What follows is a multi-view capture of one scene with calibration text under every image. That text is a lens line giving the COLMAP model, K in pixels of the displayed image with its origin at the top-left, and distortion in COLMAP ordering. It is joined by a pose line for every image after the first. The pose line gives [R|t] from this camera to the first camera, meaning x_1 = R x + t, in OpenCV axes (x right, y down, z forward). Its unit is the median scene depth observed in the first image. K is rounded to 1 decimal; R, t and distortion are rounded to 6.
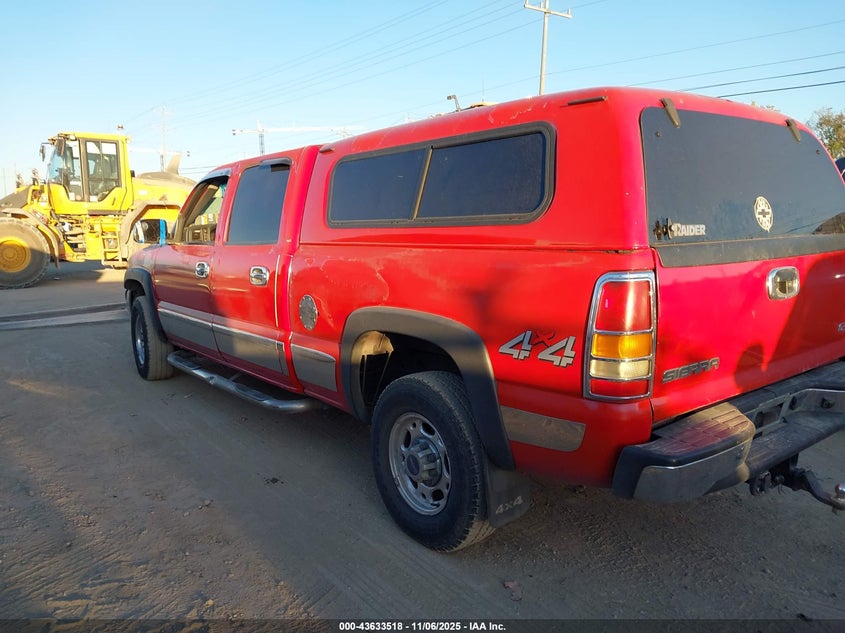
lens RADIAL K [[662.4, 0, 426.7], [0, 662.4, 317.2], [0, 0, 1]] dist [0.002972, 0.013675]
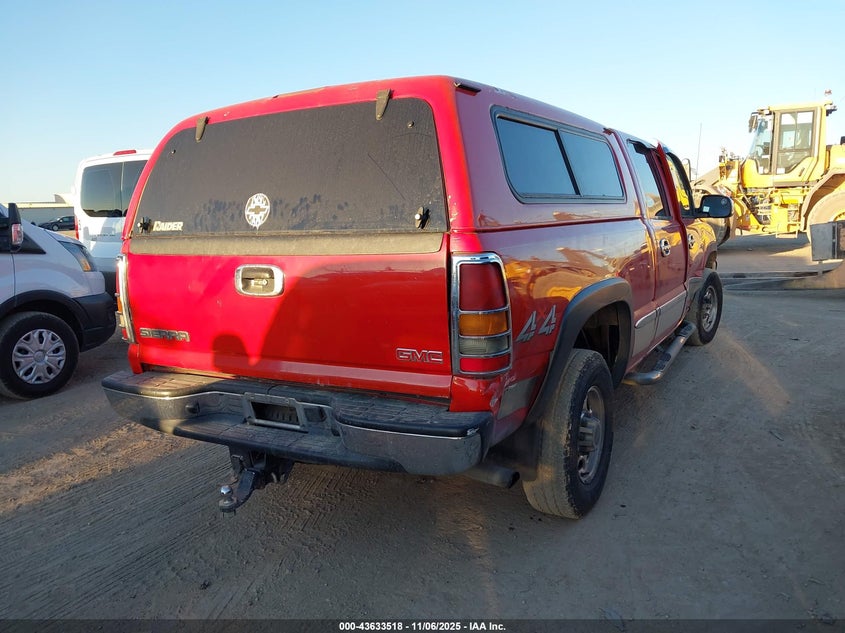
lens RADIAL K [[662.4, 0, 426.7], [0, 662.4, 317.2], [0, 0, 1]] dist [0.002972, 0.013675]
pose [[0.351288, 0.150481, -0.924095, 0.271610], [-0.106168, 0.987036, 0.120371, -0.025345], [0.930229, 0.055825, 0.362710, 0.155242]]
